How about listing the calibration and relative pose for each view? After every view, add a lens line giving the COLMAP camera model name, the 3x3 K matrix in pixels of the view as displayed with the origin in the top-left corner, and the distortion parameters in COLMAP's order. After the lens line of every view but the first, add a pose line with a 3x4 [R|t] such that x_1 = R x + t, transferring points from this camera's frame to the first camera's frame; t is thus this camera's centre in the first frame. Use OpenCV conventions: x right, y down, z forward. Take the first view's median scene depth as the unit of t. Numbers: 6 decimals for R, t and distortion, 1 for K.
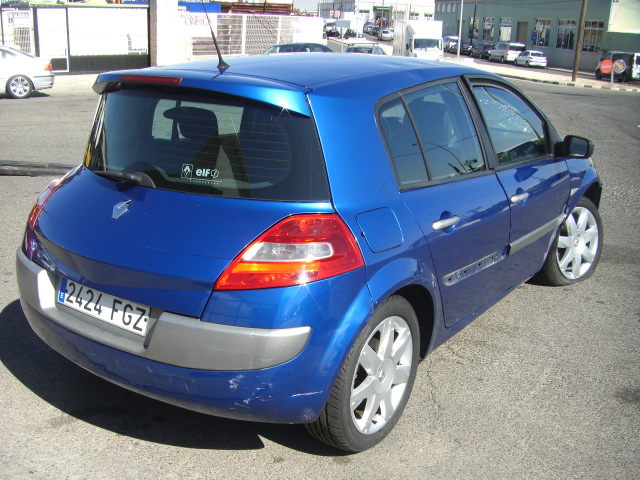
lens RADIAL K [[717.2, 0, 292.8], [0, 717.2, 312.3], [0, 0, 1]] dist [-0.147718, 0.023956]
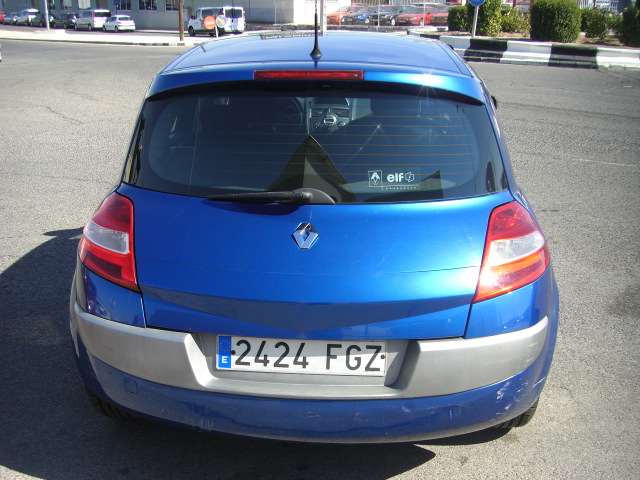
lens RADIAL K [[717.2, 0, 292.8], [0, 717.2, 312.3], [0, 0, 1]] dist [-0.147718, 0.023956]
pose [[0.842420, -0.242307, 0.481265, -0.636591], [0.221635, 0.969948, 0.100393, -0.138310], [-0.491128, 0.022092, 0.870807, 0.274900]]
